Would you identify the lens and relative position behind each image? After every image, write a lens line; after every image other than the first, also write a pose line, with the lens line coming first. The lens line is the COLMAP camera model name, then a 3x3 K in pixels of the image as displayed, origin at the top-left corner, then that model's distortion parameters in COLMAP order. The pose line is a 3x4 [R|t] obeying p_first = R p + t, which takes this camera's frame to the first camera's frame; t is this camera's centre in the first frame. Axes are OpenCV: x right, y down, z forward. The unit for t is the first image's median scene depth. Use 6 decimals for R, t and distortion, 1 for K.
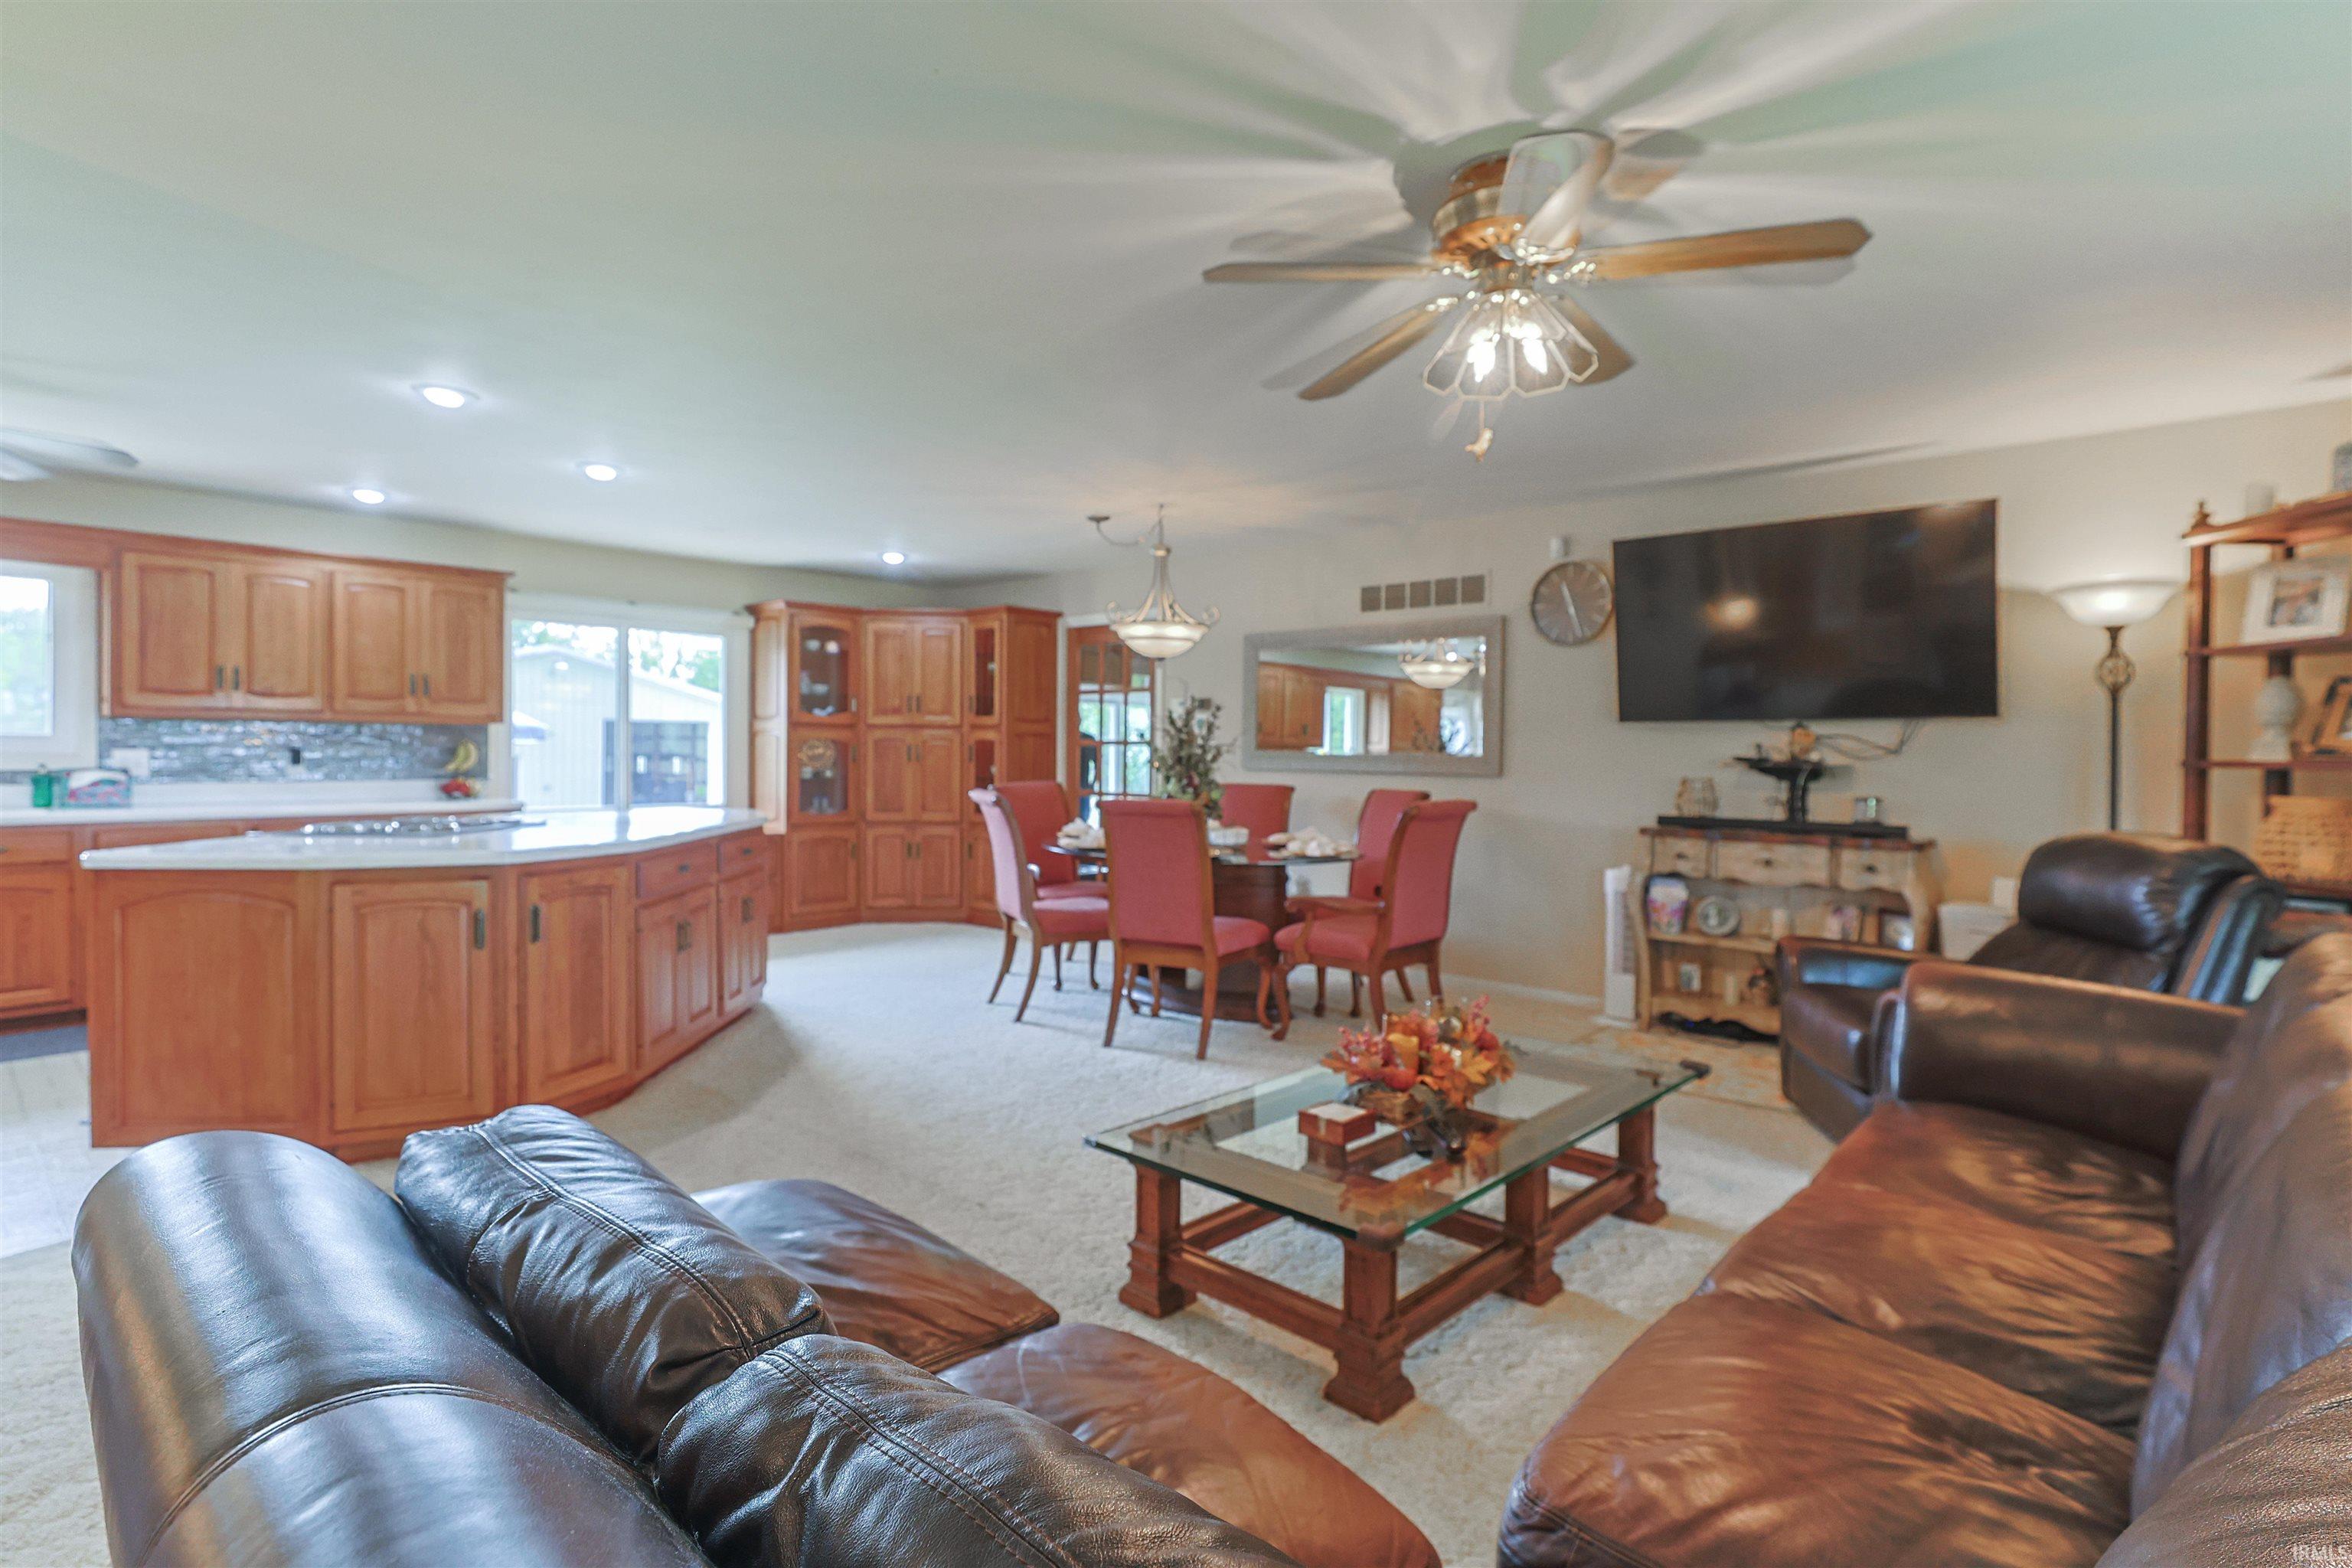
lens RADIAL K [[1143.8, 0, 1192.4], [0, 1143.8, 773.3], [0, 0, 1]] dist [-0.010519, 0.008161]
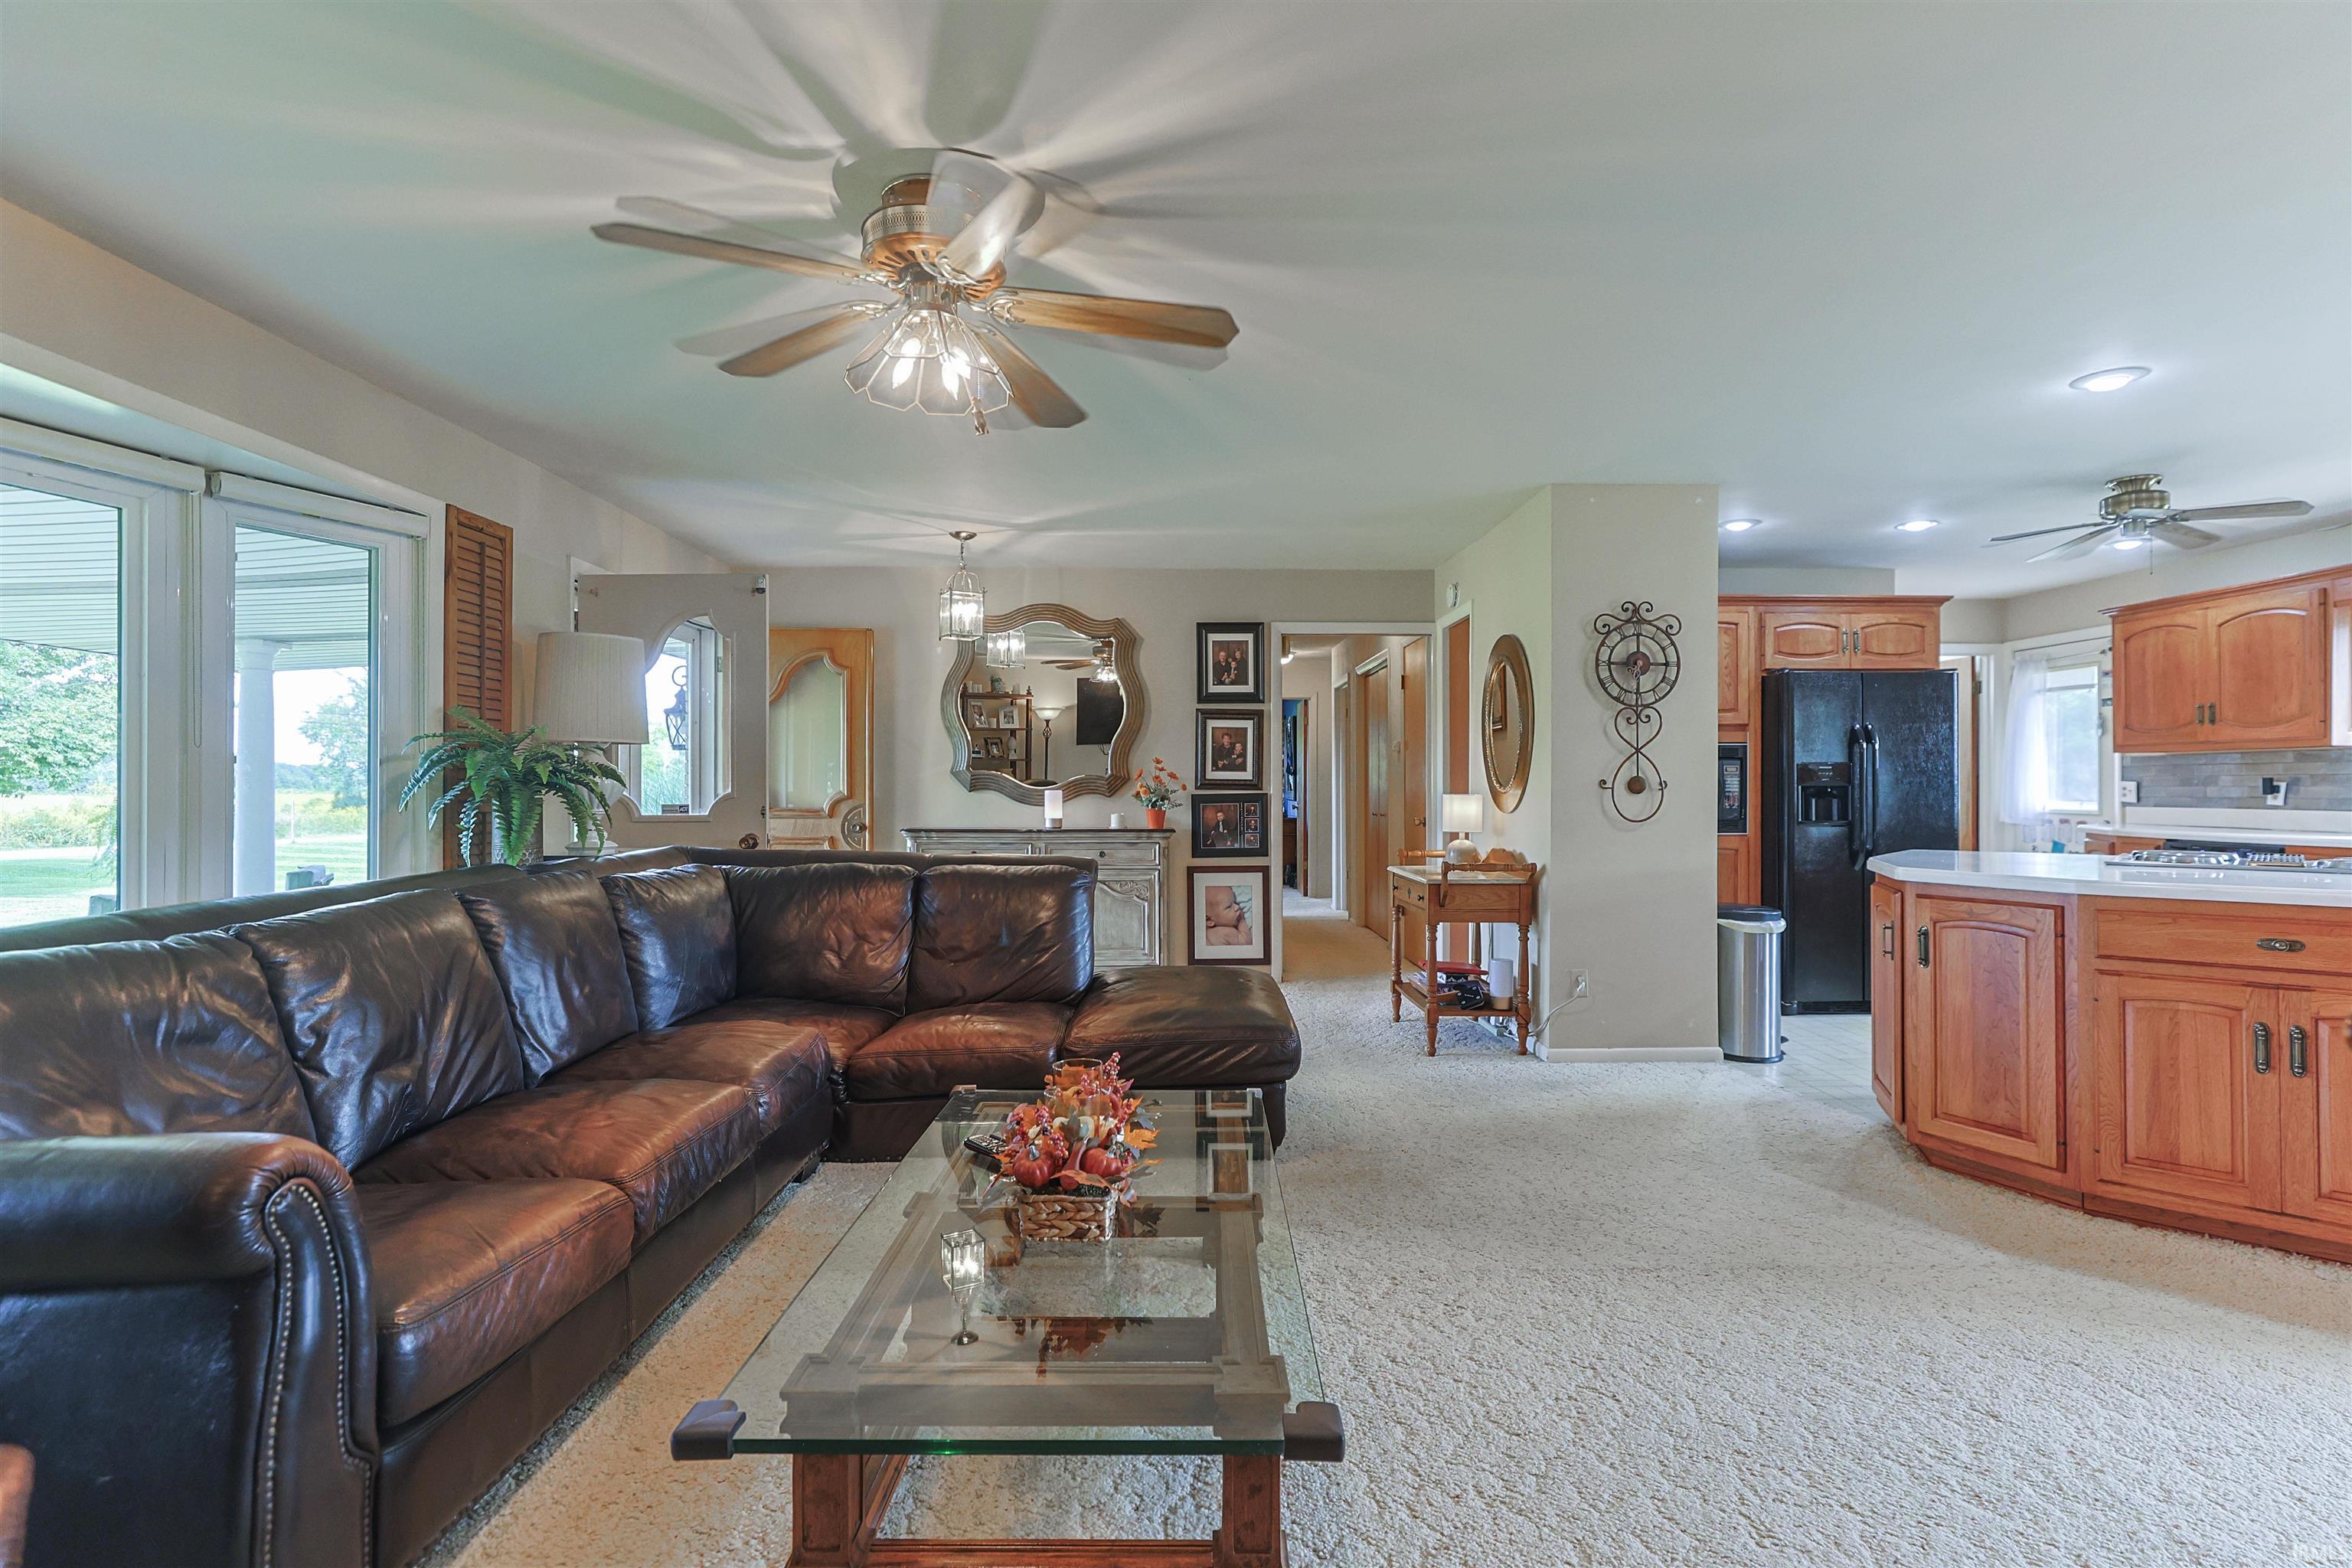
lens RADIAL K [[1143.8, 0, 1188.5], [0, 1143.8, 783.4], [0, 0, 1]] dist [-0.010519, 0.008161]
pose [[-0.721247, -0.006881, -0.692644, 0.359528], [-0.017087, 0.999823, 0.007860, -0.003728], [0.692467, 0.017504, -0.721237, 0.817013]]
